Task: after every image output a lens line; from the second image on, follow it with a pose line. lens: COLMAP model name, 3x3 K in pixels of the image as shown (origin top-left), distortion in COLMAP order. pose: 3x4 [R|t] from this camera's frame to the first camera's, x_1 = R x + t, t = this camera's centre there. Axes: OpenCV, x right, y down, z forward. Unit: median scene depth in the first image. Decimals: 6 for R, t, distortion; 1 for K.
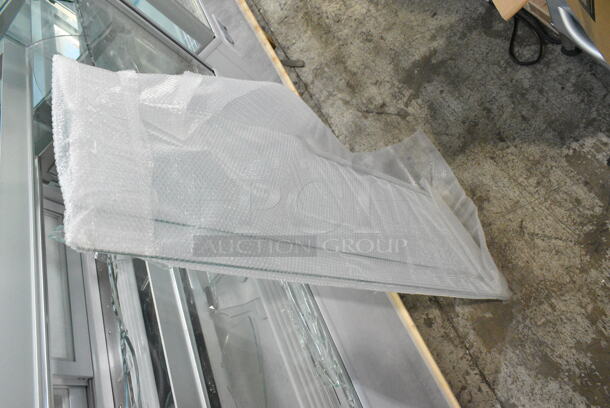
lens RADIAL K [[467.6, 0, 307.5], [0, 467.6, 203.7], [0, 0, 1]] dist [-0.010364, 0.003126]
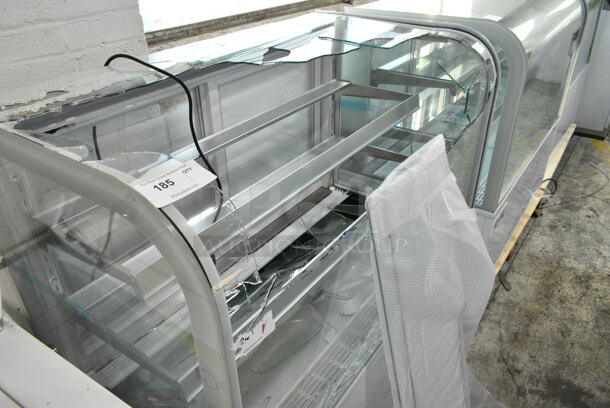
lens RADIAL K [[467.6, 0, 307.5], [0, 467.6, 203.7], [0, 0, 1]] dist [-0.010364, 0.003126]
pose [[0.408141, 0.845137, -0.345201, 0.008060], [-0.905307, 0.423416, -0.033744, 0.102551], [0.117645, 0.326285, 0.937922, -0.194740]]
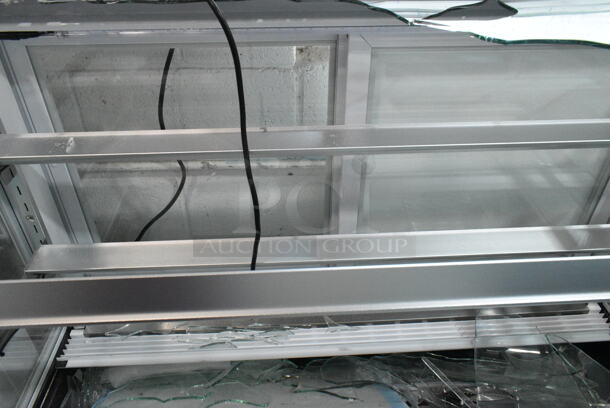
lens RADIAL K [[467.6, 0, 307.5], [0, 467.6, 203.7], [0, 0, 1]] dist [-0.010364, 0.003126]
pose [[-0.322260, 0.892146, -0.316581, -0.203122], [-0.756363, -0.041554, 0.652832, -0.114990], [0.569266, 0.449831, 0.688177, 0.188236]]
